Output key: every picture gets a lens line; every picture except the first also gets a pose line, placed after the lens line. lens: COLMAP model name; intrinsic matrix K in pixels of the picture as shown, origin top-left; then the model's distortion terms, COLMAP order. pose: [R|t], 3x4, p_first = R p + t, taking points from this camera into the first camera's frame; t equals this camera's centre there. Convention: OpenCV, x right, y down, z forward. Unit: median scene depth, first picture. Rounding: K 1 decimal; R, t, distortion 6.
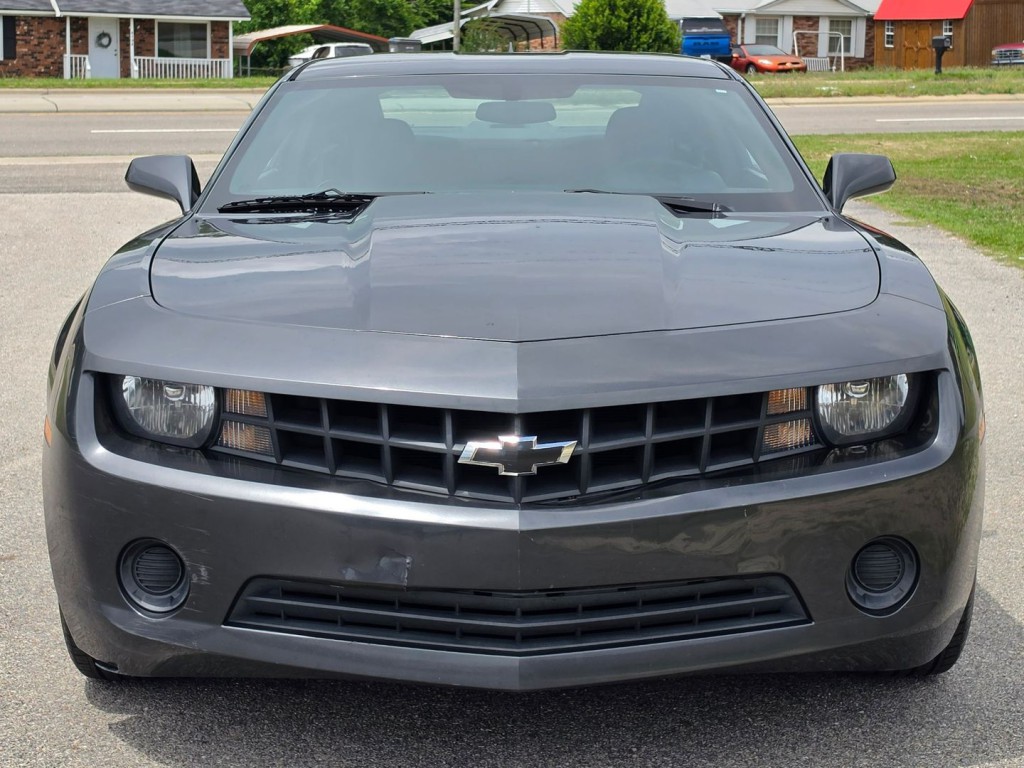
lens RADIAL K [[1975.5, 0, 557.5], [0, 1975.5, 380.6], [0, 0, 1]] dist [0.126930, -0.132127]
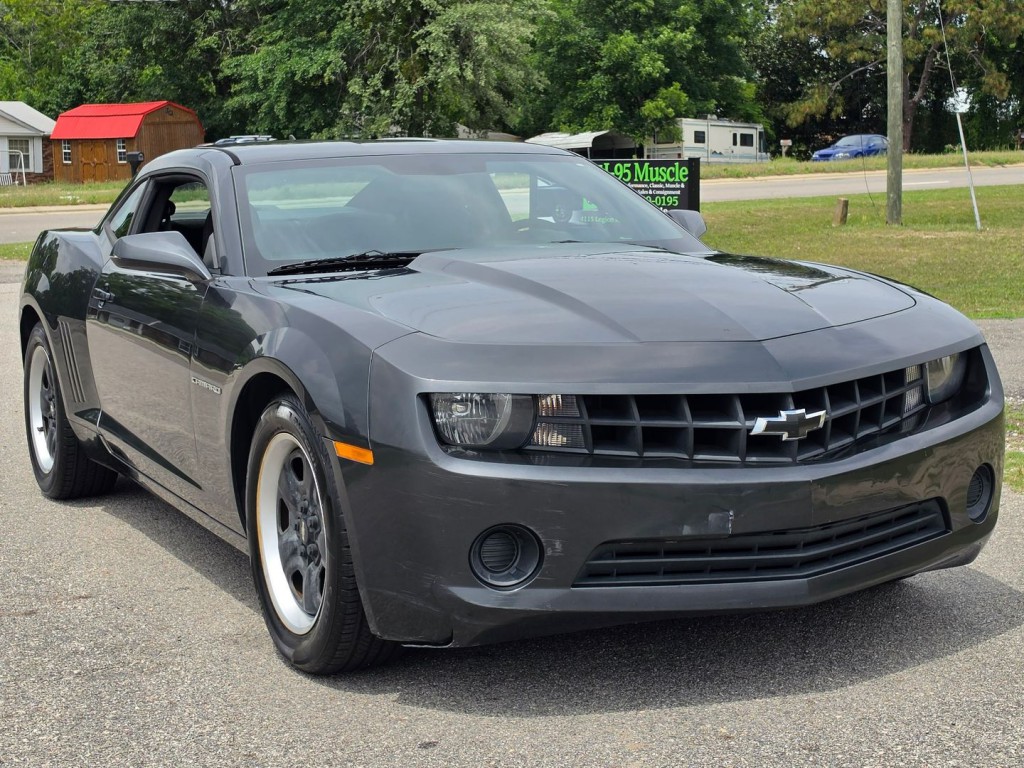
lens RADIAL K [[1742.2, 0, 512.0], [0, 1742.2, 384.0], [0, 0, 1]] dist [0.139004, -0.372886]
pose [[0.905180, -0.077797, 0.417847, -0.631457], [0.094993, 0.995267, -0.020480, 0.016325], [-0.414276, 0.058231, 0.908287, 0.026752]]
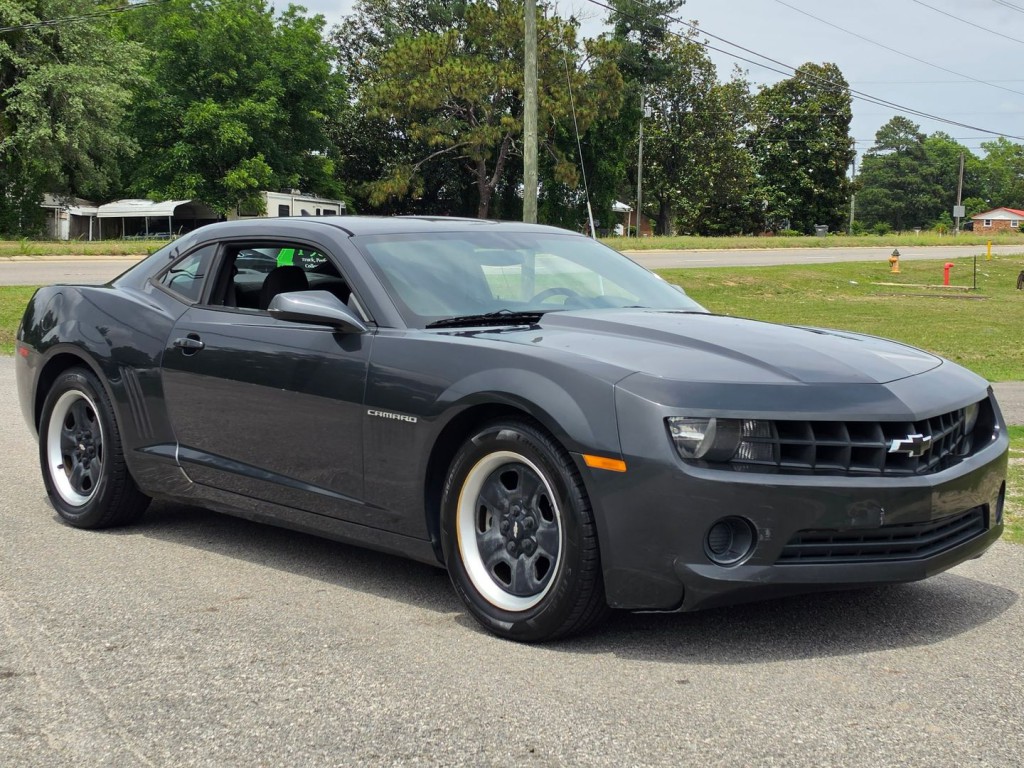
lens RADIAL K [[1790.2, 0, 483.5], [0, 1790.2, 382.0], [0, 0, 1]] dist [0.184772, -0.834140]
pose [[0.781169, -0.043369, 0.622811, -1.247280], [0.089739, 0.995025, -0.043268, 0.015973], [-0.617836, 0.089690, 0.781175, -0.021916]]
